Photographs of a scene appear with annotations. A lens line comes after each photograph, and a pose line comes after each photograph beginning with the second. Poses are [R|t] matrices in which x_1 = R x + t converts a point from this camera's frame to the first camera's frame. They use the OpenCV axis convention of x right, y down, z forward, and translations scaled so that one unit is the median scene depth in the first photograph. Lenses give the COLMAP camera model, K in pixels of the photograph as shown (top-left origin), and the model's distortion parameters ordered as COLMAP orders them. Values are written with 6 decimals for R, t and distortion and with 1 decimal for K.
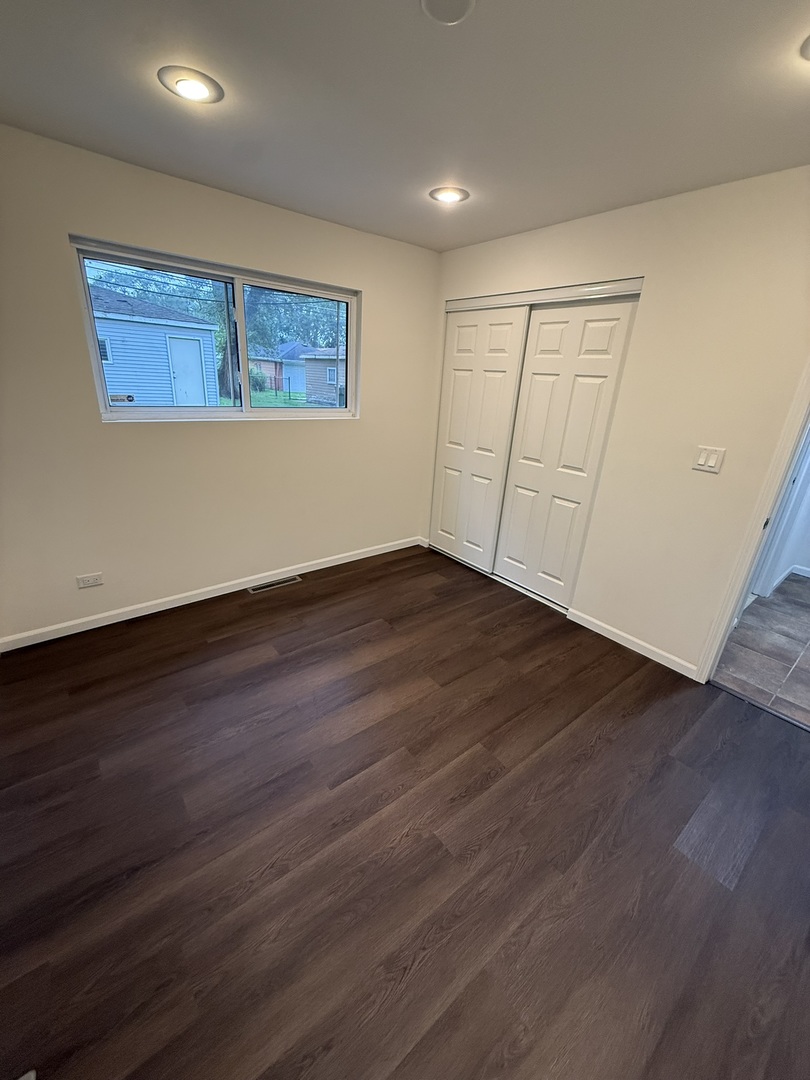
lens RADIAL K [[431.7, 0, 407.1], [0, 431.7, 536.2], [0, 0, 1]] dist [0.001191, 0.000238]
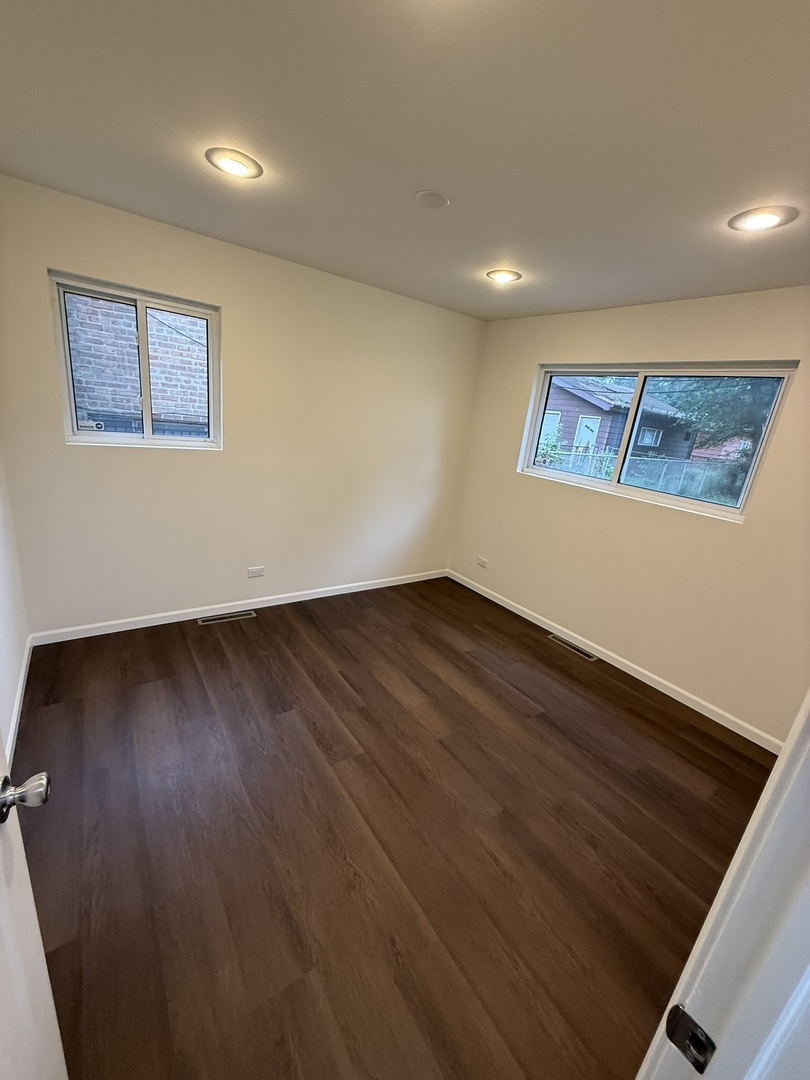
lens RADIAL K [[430.2, 0, 402.5], [0, 430.2, 536.7], [0, 0, 1]] dist [-0.001175, 0.000260]
pose [[-0.055740, 0.220984, -0.973683, 0.868317], [-0.454845, 0.862511, 0.221791, -0.210236], [0.888825, 0.455238, 0.052438, 0.629293]]
